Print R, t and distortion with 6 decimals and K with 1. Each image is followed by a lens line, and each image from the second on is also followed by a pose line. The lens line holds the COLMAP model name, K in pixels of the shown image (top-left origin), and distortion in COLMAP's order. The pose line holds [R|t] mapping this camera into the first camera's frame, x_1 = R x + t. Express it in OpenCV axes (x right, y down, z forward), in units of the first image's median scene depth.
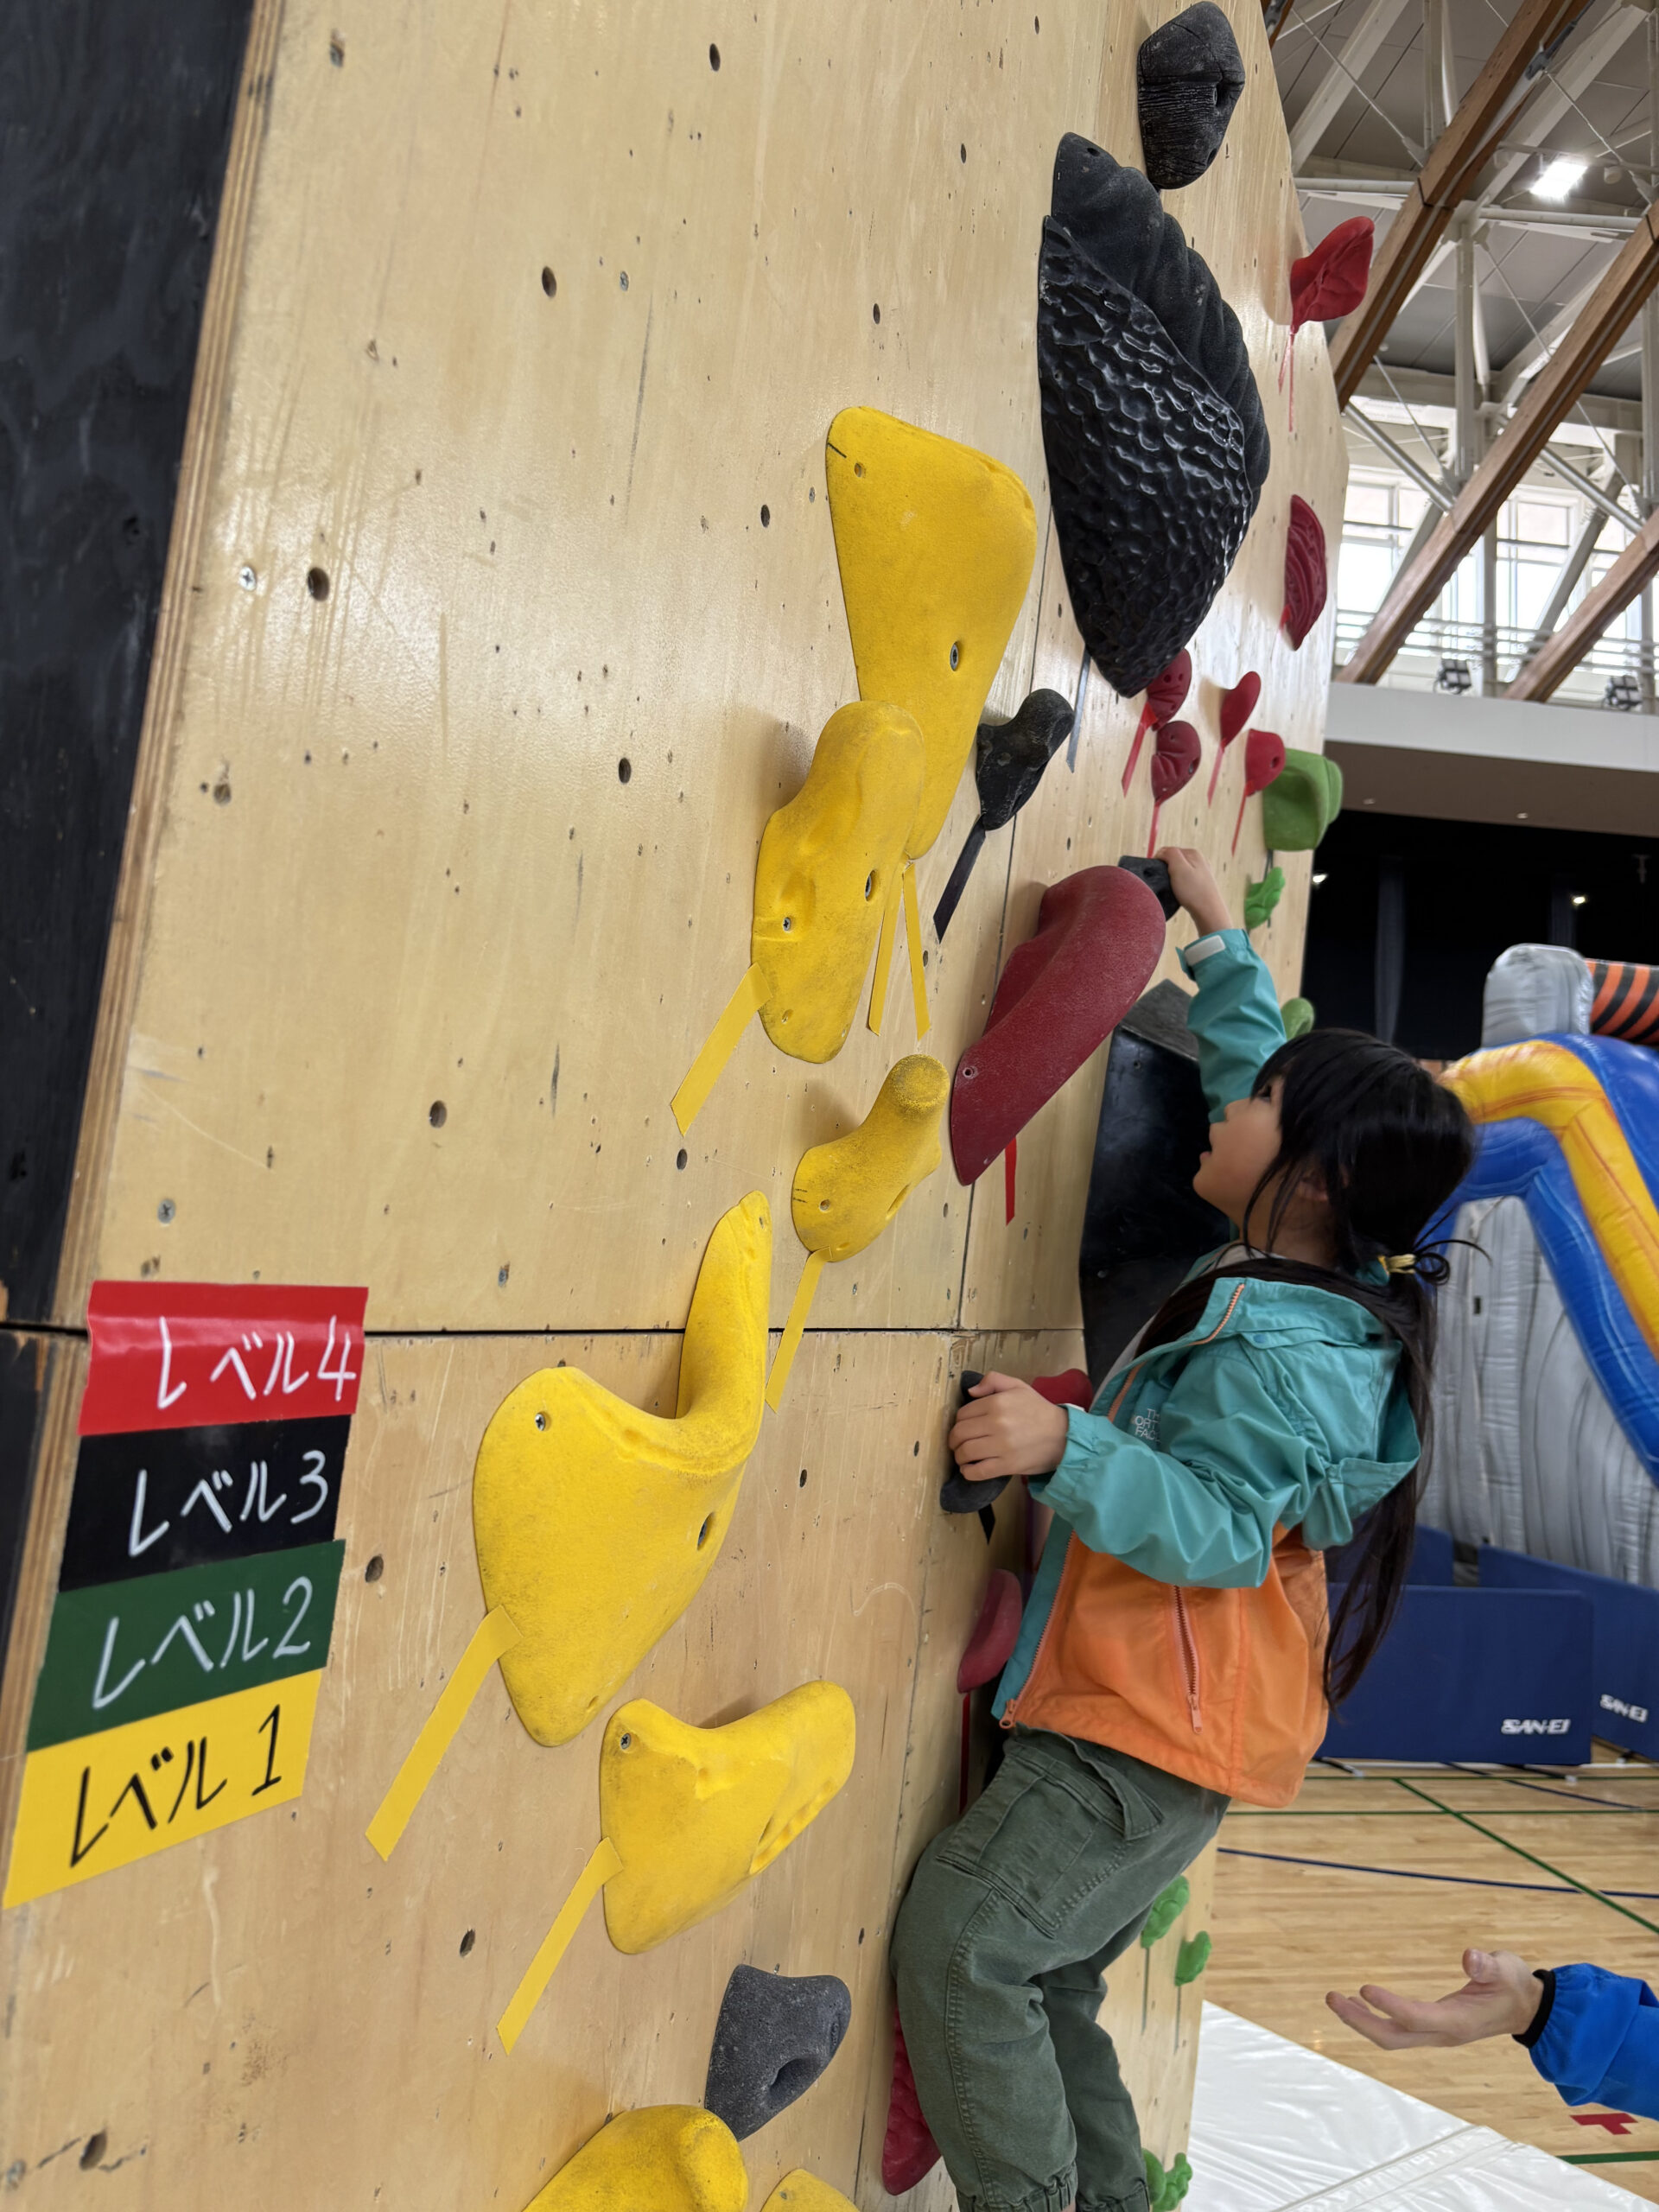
lens RADIAL K [[1686.6, 0, 829.5], [0, 1686.6, 1106.0], [0, 0, 1]] dist [-0.036020, 0.000052]
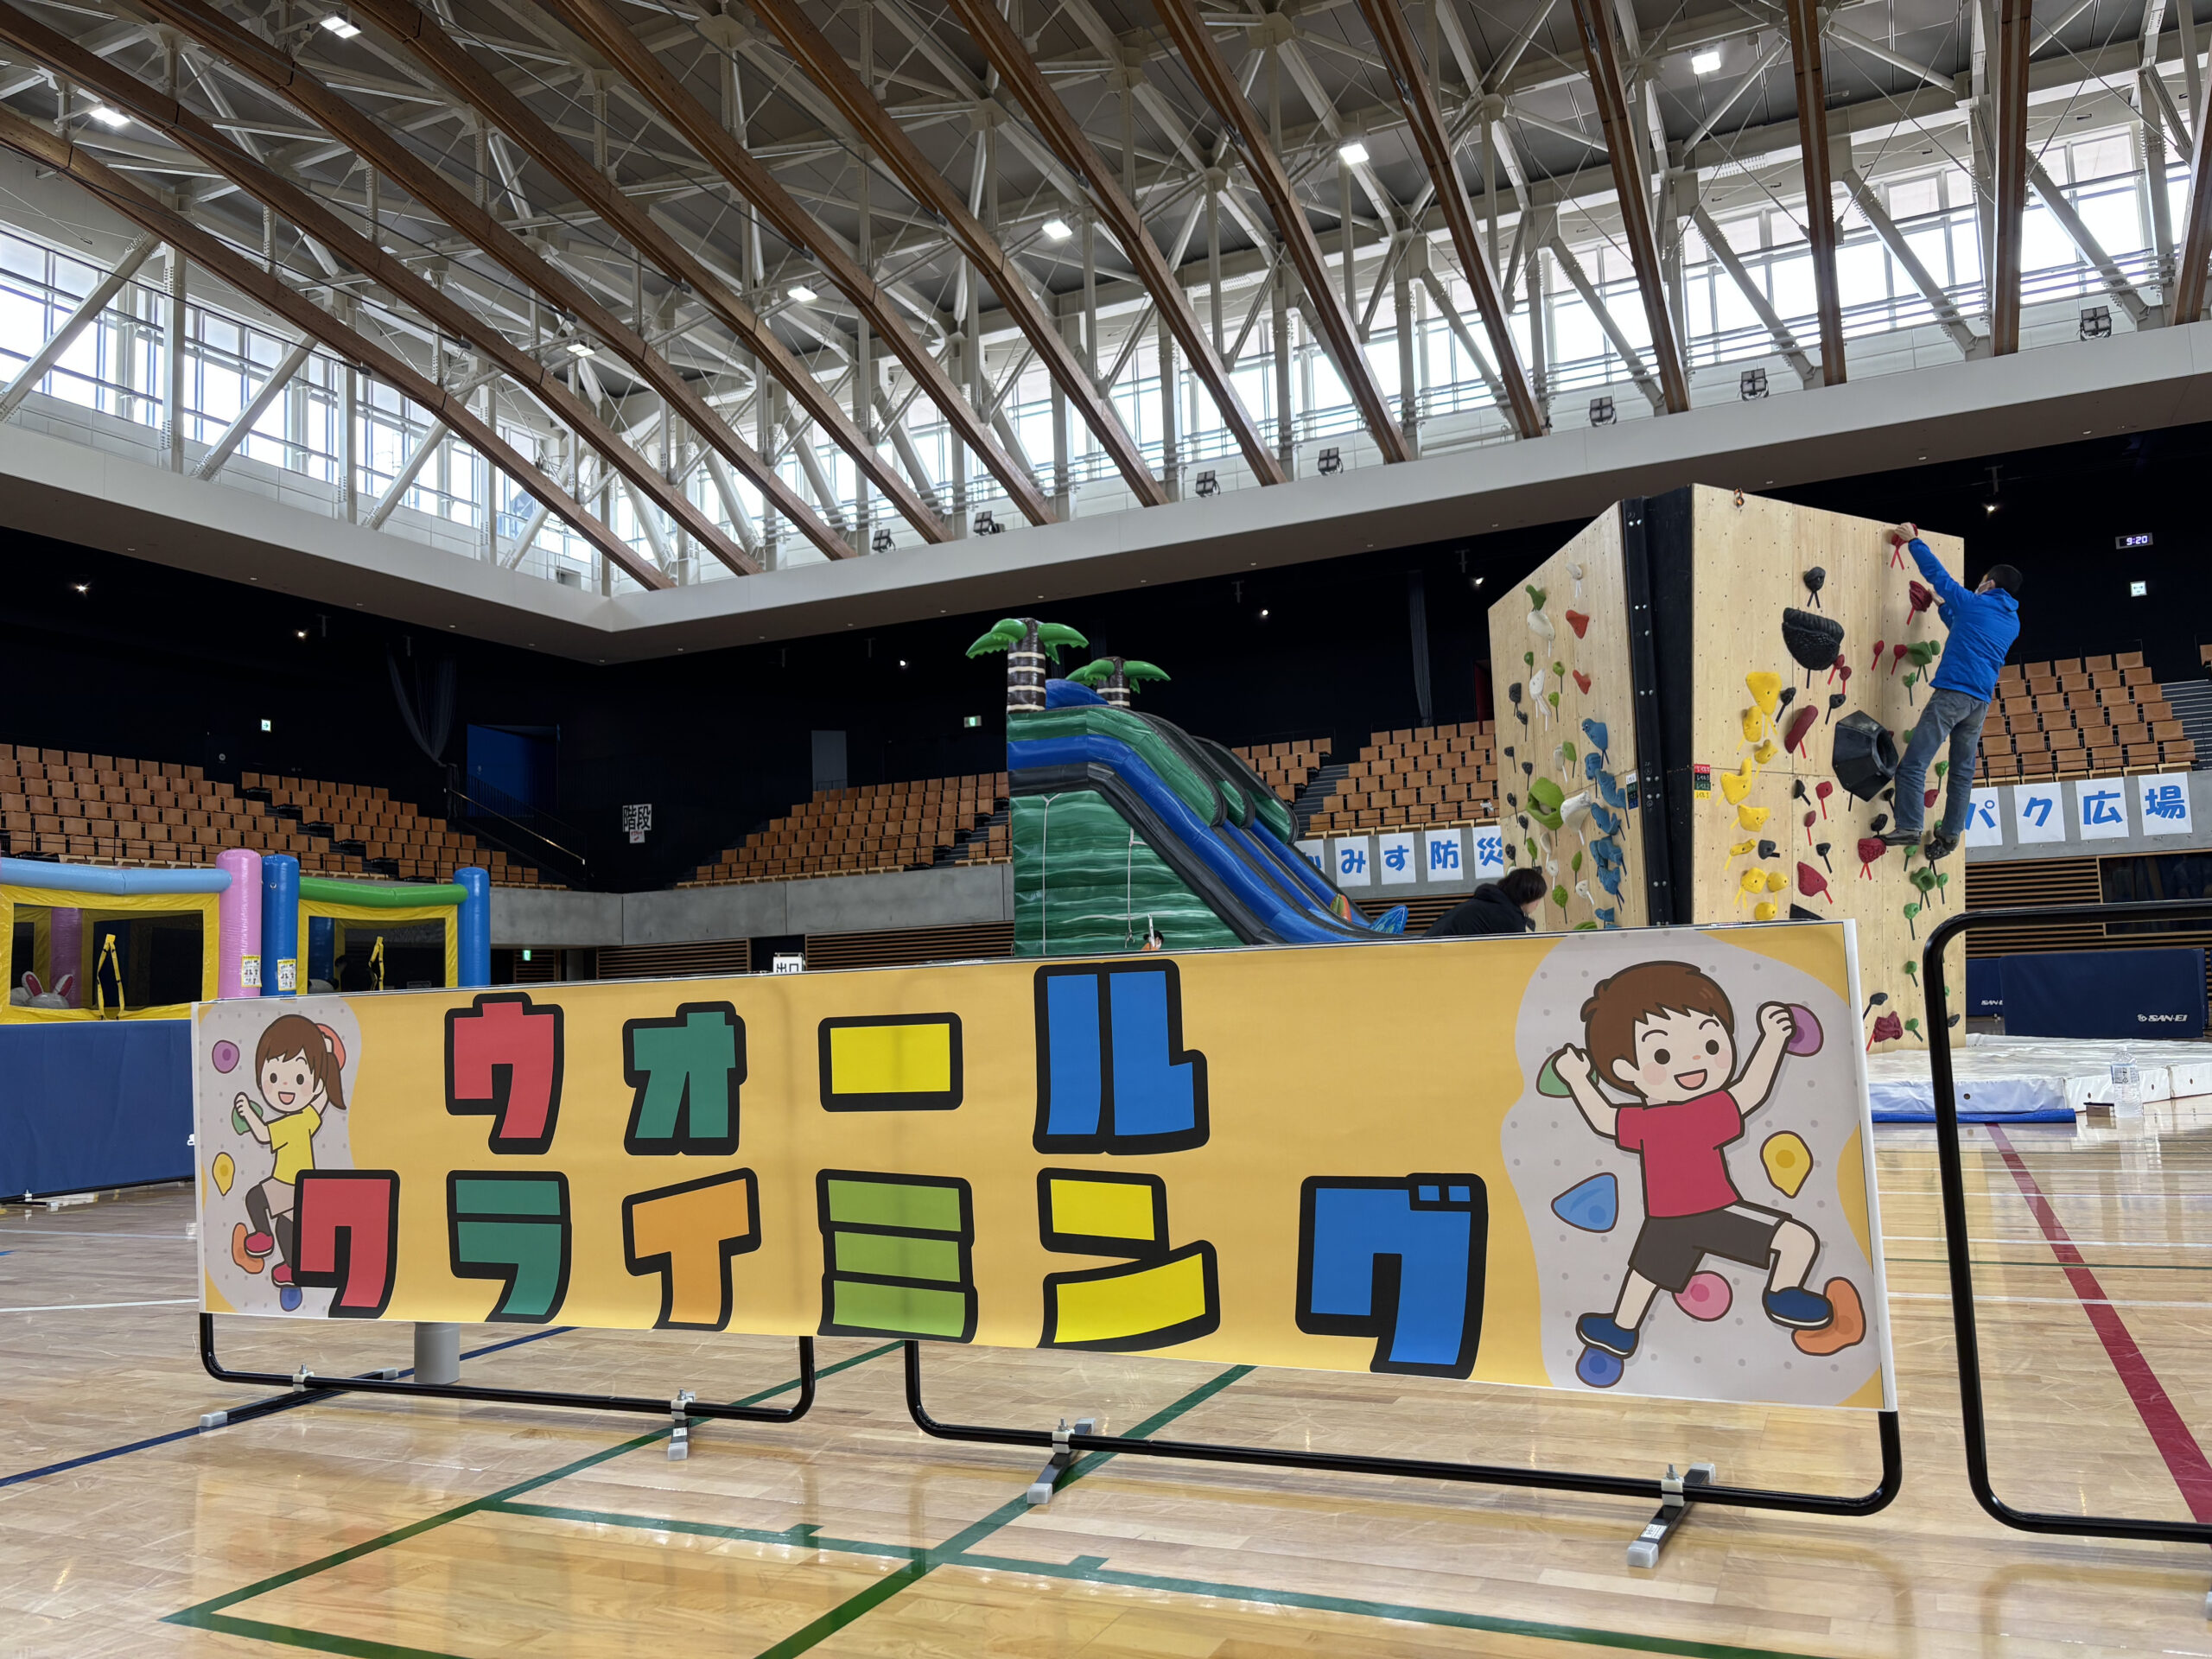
lens RADIAL K [[1647.0, 0, 1102.3], [0, 1647.0, 864.4], [0, 0, 1]] dist [0.103386, -0.369499]
pose [[0.812260, -0.110287, -0.572774, 1.679490], [0.133235, 0.991083, -0.001889, 0.136306], [0.567875, -0.074779, 0.819711, -6.477031]]
